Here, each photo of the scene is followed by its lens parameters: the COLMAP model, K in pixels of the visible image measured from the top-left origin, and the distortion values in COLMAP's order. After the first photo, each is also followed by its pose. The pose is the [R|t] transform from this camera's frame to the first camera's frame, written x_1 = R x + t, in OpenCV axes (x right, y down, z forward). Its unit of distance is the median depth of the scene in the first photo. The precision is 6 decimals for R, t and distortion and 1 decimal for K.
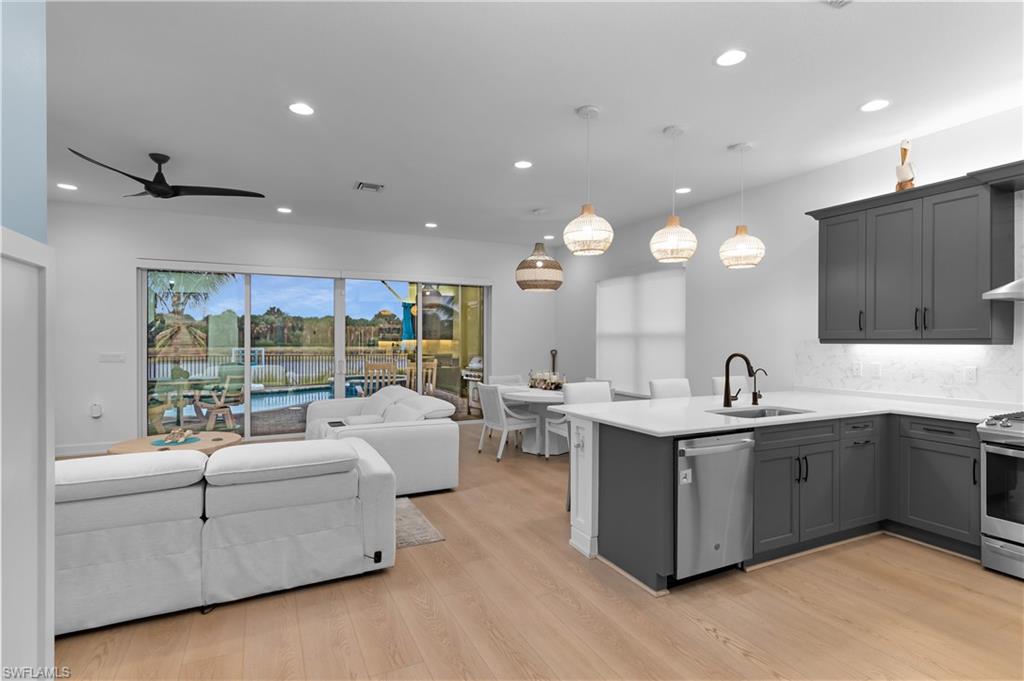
lens RADIAL K [[512.2, 0, 512.0], [0, 512.2, 340.5], [0, 0, 1]] dist [0.001976, 0.000190]
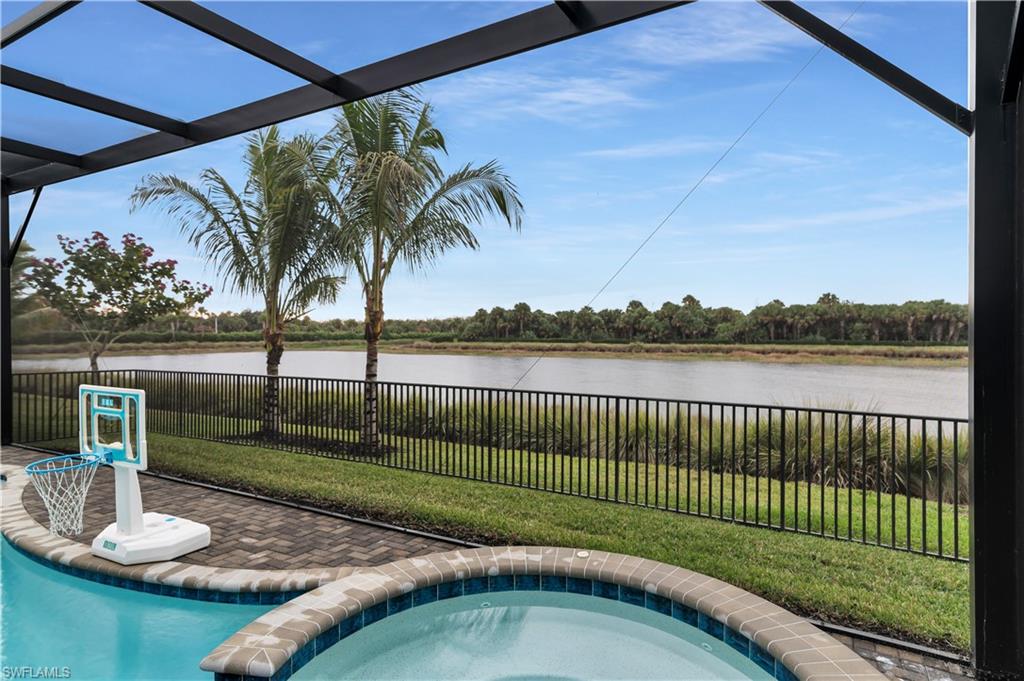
lens RADIAL K [[589.9, 0, 512.0], [0, 589.9, 340.5], [0, 0, 1]] dist [-0.000153, -0.000207]
pose [[0.560609, -0.000936, -0.828080, -0.005235], [-0.012976, 0.999867, -0.009914, 0.024079], [0.827979, 0.016303, 0.560522, 0.156870]]
